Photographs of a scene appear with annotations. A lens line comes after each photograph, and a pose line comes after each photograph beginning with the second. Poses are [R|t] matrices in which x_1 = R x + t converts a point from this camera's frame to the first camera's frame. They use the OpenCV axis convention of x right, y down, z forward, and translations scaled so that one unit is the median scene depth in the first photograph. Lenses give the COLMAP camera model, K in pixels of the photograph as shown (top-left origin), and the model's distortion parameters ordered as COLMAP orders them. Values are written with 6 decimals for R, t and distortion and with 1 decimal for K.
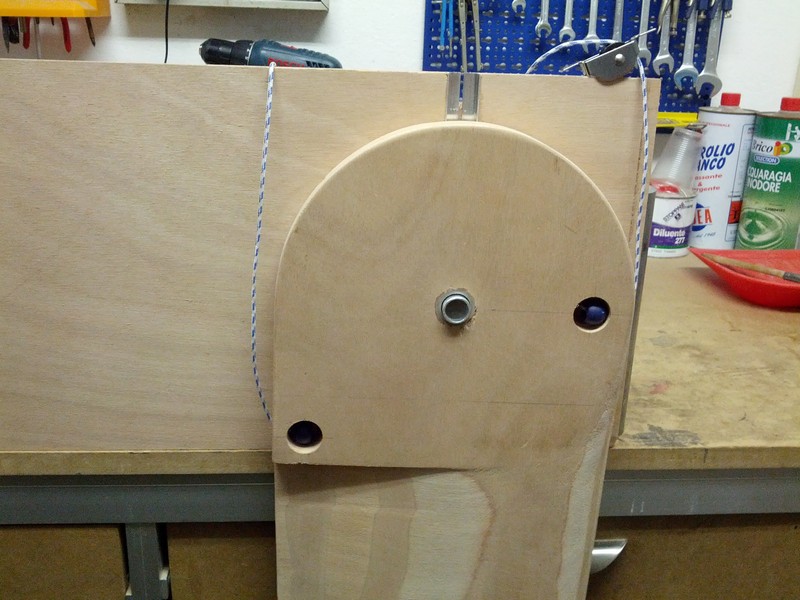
lens RADIAL K [[785.5, 0, 392.4], [0, 785.5, 296.1], [0, 0, 1]] dist [0.006018, 0.000000]
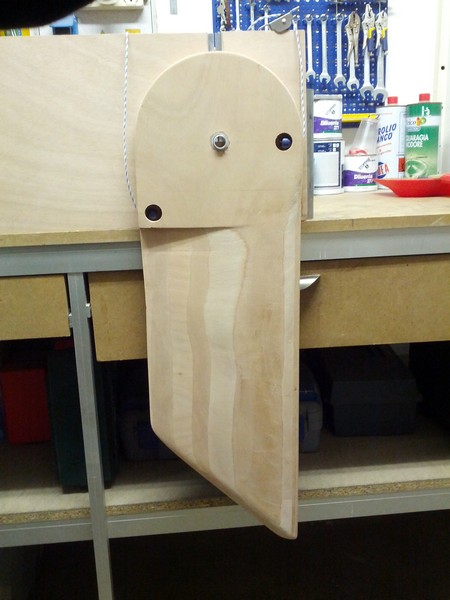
lens RADIAL K [[589.1, 0, 230.6], [0, 589.1, 300.3], [0, 0, 1]] dist [0.006018, 0.000000]
pose [[0.997342, -0.071865, 0.012038, 0.038837], [0.072556, 0.994688, -0.073017, 0.363434], [-0.006726, 0.073696, 0.997258, -0.366529]]
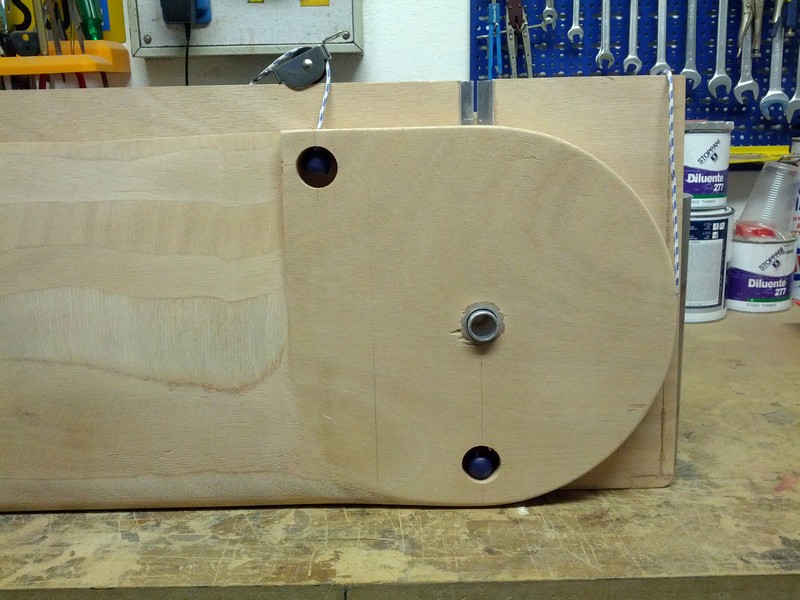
lens RADIAL K [[785.5, 0, 398.3], [0, 785.5, 302.0], [0, 0, 1]] dist [0.006018, 0.000000]
pose [[0.996844, -0.032991, -0.072201, 0.021719], [0.027415, 0.996662, -0.076895, -0.008123], [0.074497, 0.074673, 0.994422, 0.176047]]
